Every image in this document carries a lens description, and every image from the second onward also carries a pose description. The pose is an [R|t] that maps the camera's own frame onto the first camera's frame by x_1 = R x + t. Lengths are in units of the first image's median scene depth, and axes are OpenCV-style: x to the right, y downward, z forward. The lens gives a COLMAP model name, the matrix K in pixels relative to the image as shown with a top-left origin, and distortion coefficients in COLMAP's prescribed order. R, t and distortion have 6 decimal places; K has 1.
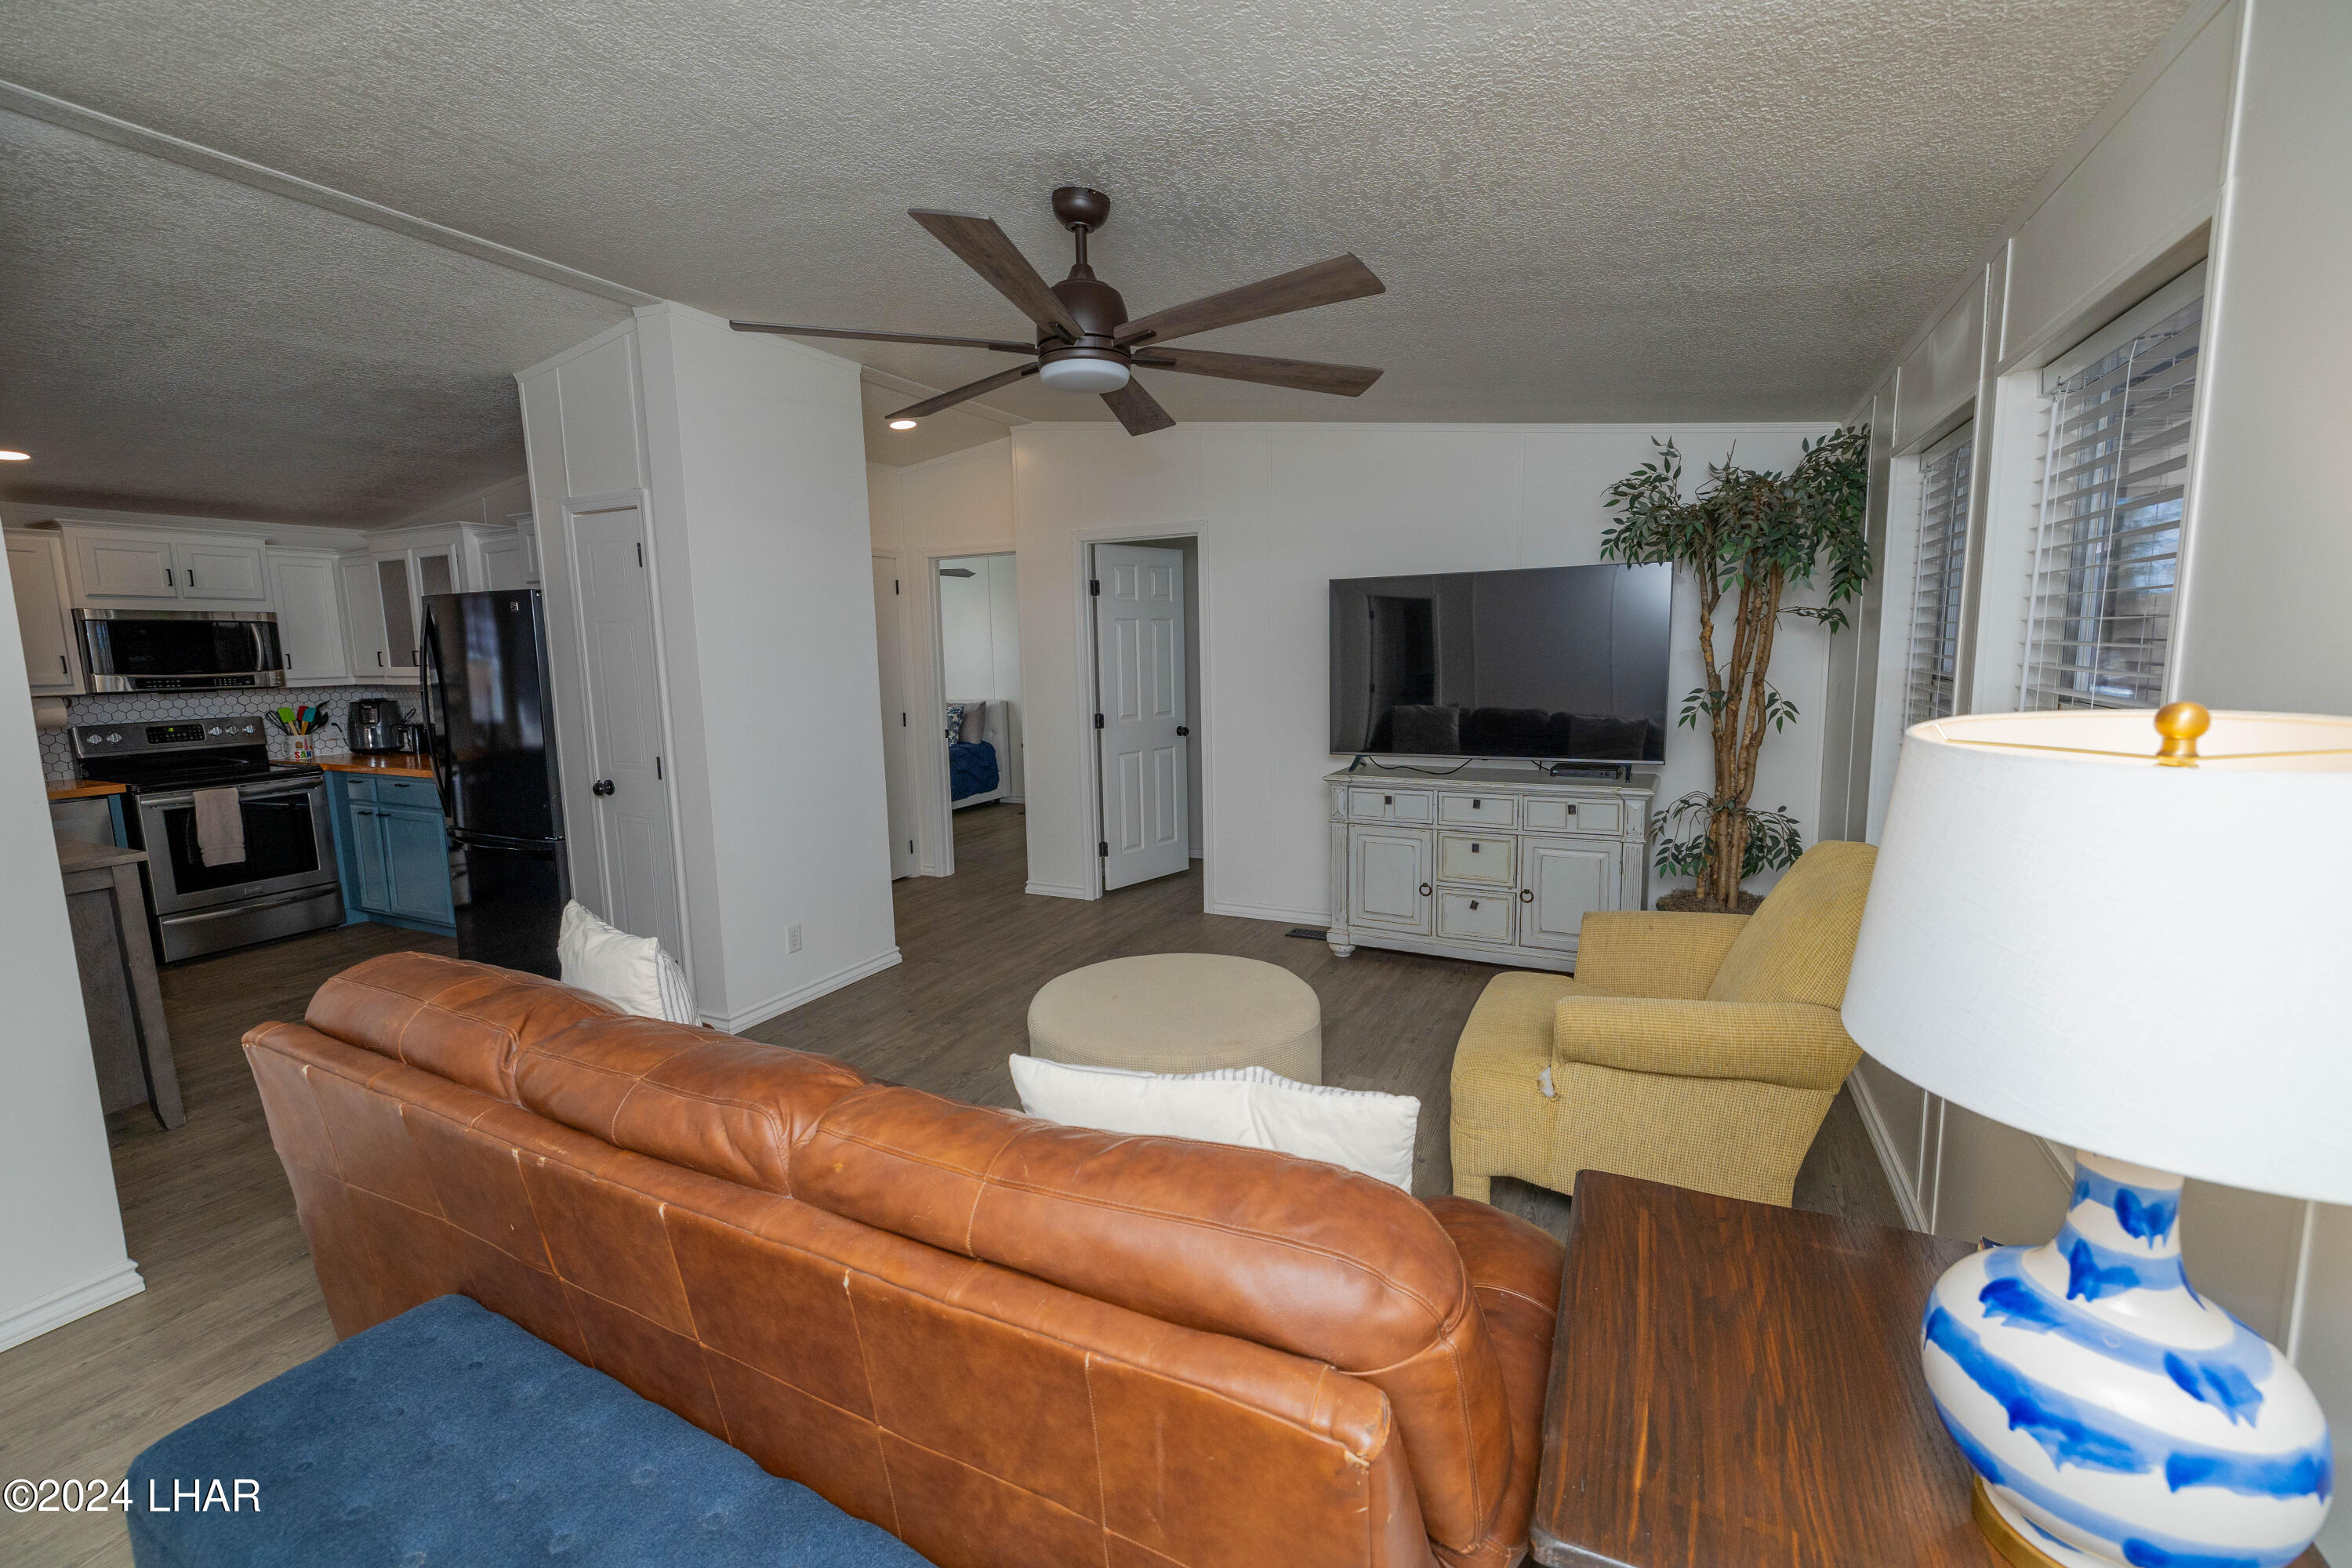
lens RADIAL K [[981.3, 0, 1171.6], [0, 981.3, 768.4], [0, 0, 1]] dist [-0.001426, 0.000820]
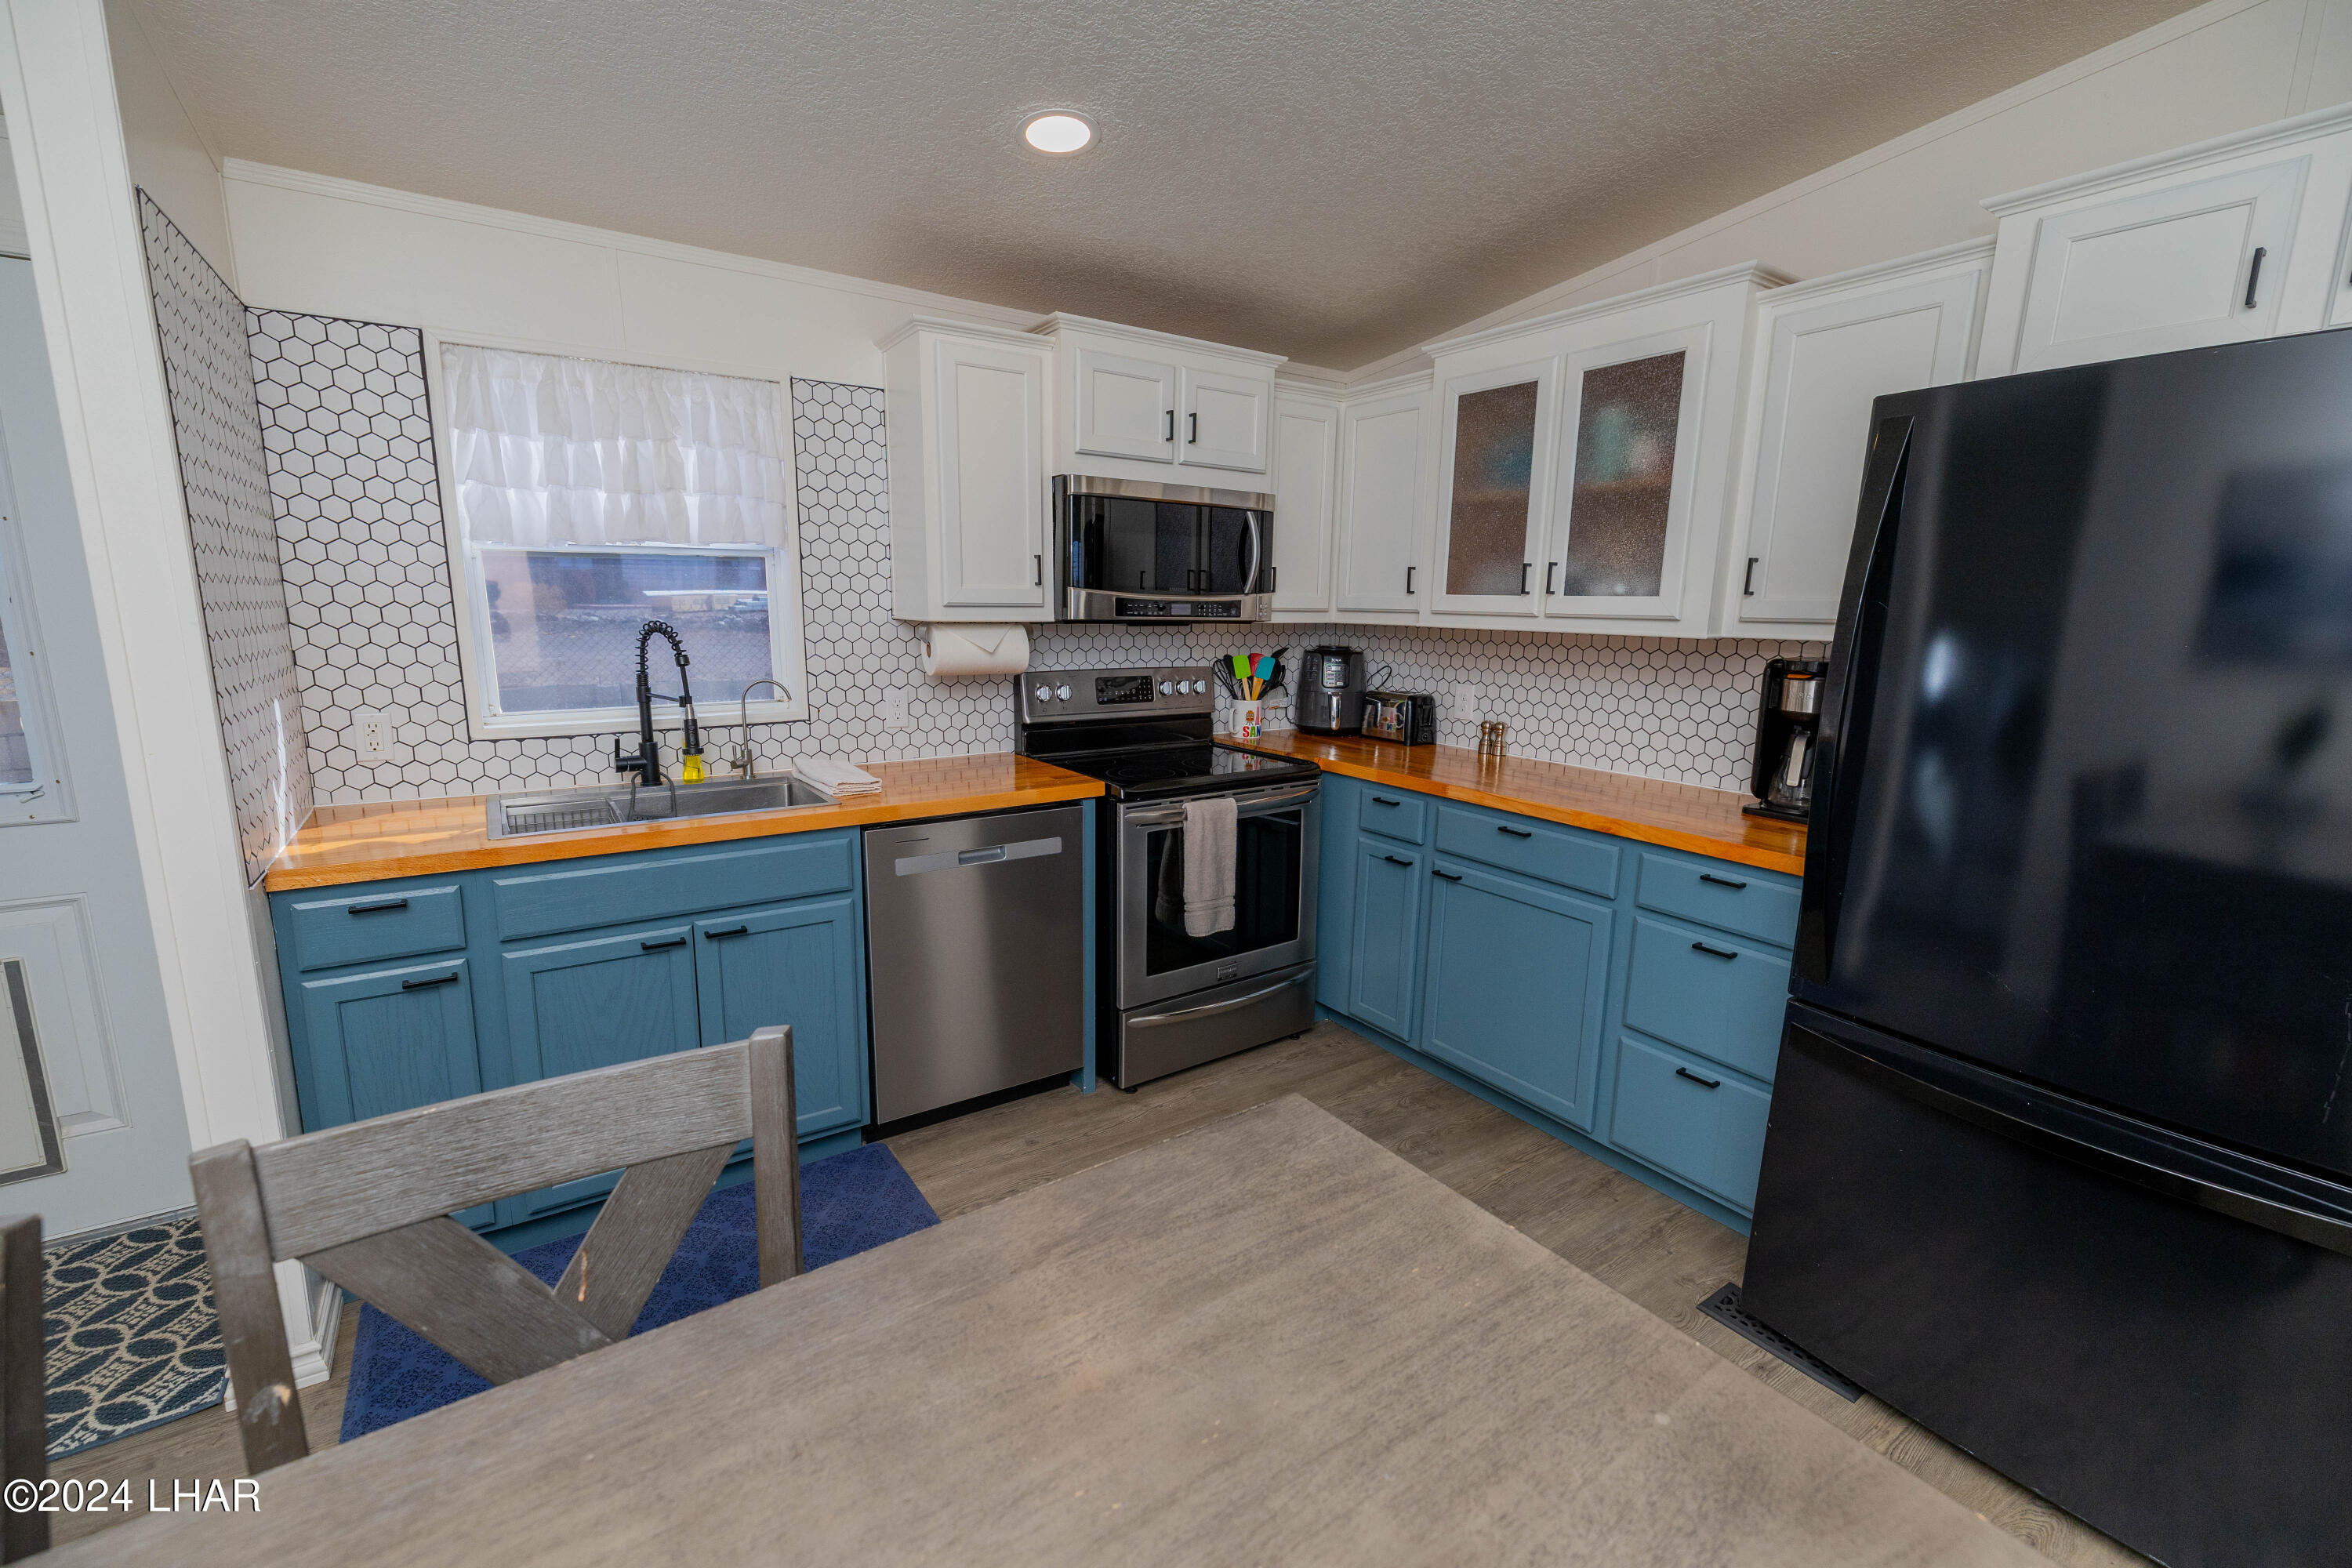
lens RADIAL K [[981.3, 0, 1169.4], [0, 981.3, 777.7], [0, 0, 1]] dist [-0.001426, 0.000820]
pose [[0.868640, 0.129283, -0.478278, -0.702008], [-0.101432, 0.991312, 0.083740, -0.035817], [0.484949, -0.024227, 0.874207, 0.475943]]
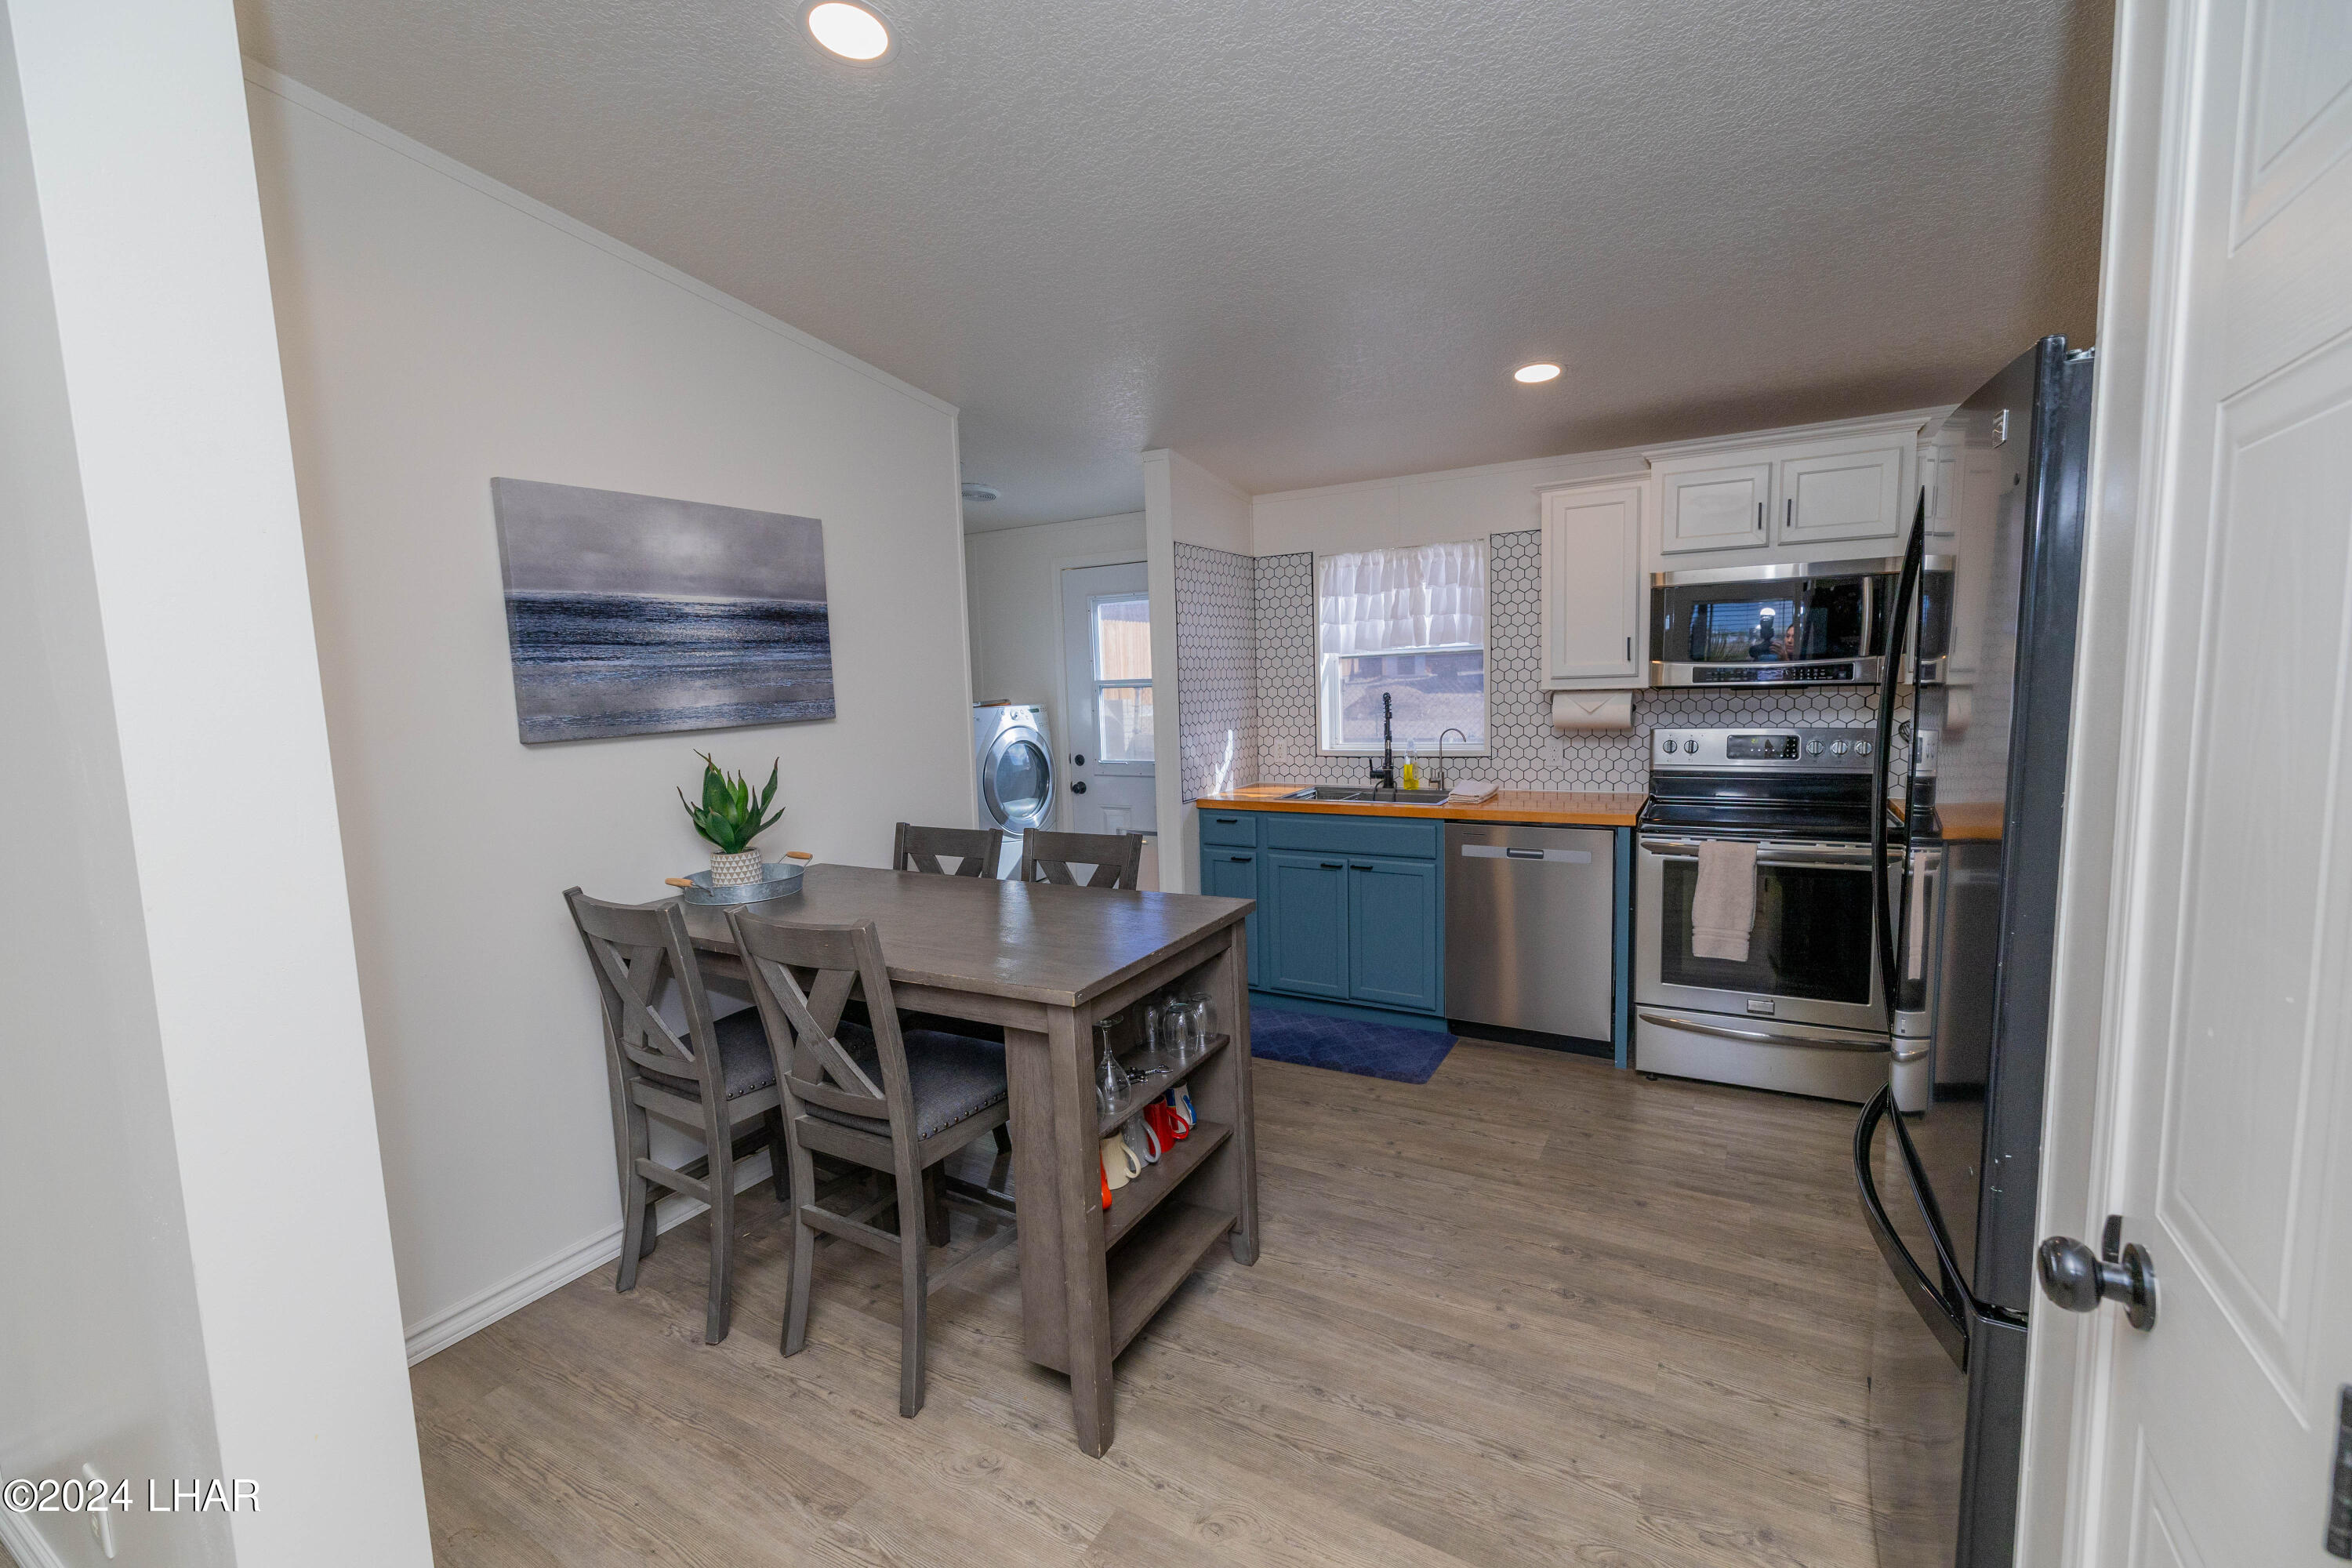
lens RADIAL K [[981.3, 0, 1179.9], [0, 981.3, 784.0], [0, 0, 1]] dist [-0.001426, 0.000820]
pose [[-0.059634, 0.137554, -0.988698, -0.312509], [-0.092514, 0.985436, 0.142680, -0.072241], [0.993924, 0.099977, -0.046040, 0.644794]]
